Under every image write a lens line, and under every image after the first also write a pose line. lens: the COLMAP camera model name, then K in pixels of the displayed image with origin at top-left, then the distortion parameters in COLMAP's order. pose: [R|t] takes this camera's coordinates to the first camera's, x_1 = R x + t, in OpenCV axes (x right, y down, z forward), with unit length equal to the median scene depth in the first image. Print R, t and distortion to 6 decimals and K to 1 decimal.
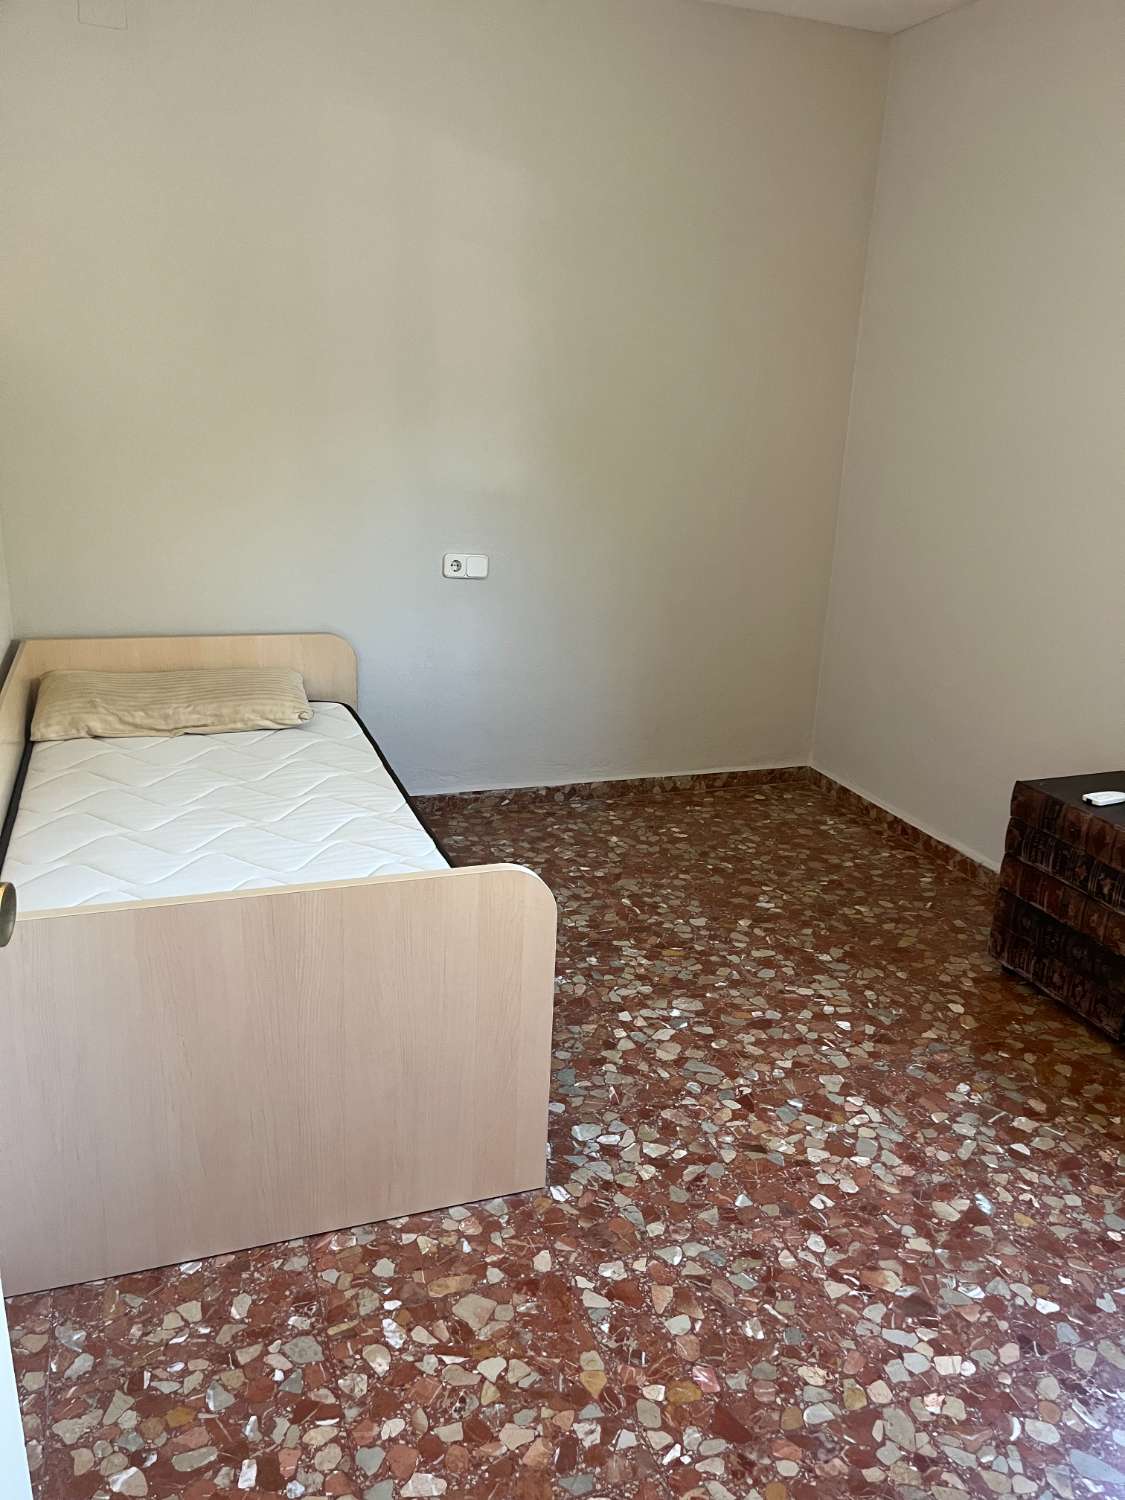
lens RADIAL K [[1130.7, 0, 565.5], [0, 1130.7, 750.2], [0, 0, 1]] dist [0.067305, -0.095113]
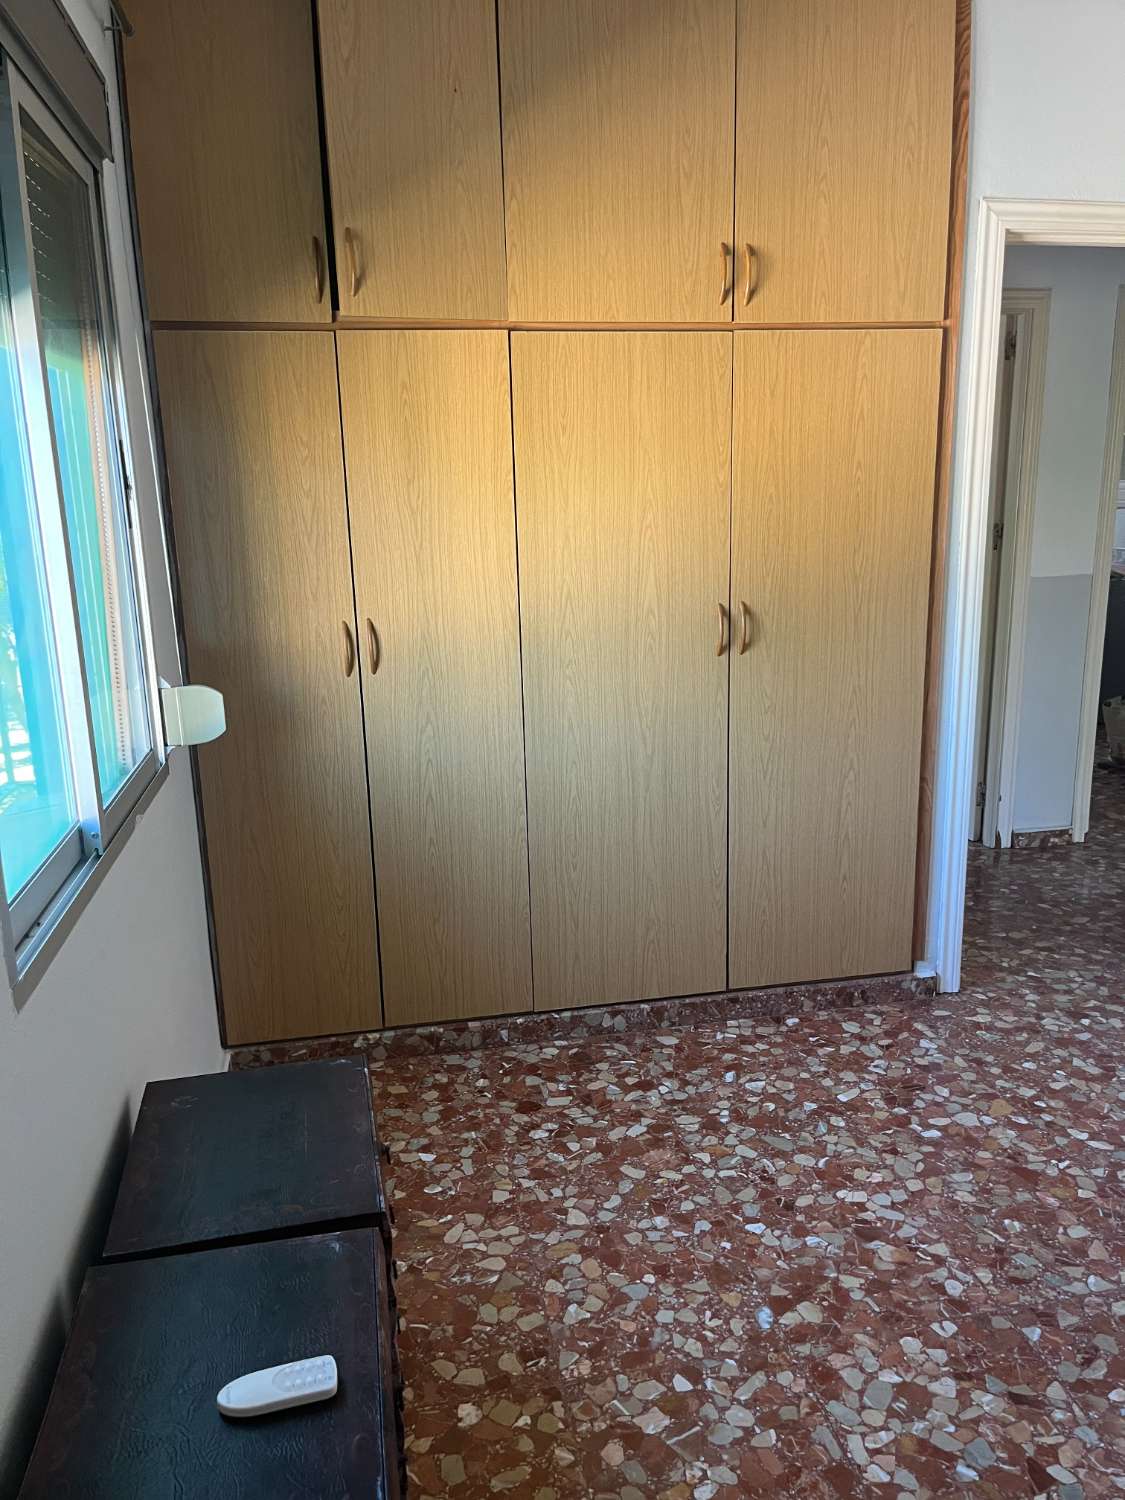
lens RADIAL K [[1130.7, 0, 560.9], [0, 1130.7, 750.1], [0, 0, 1]] dist [0.067305, -0.095113]
pose [[-0.985875, -0.052231, 0.159130, 0.425604], [0.036015, 0.861786, 0.505992, -0.519228], [-0.163565, 0.504576, -0.847732, 1.669617]]
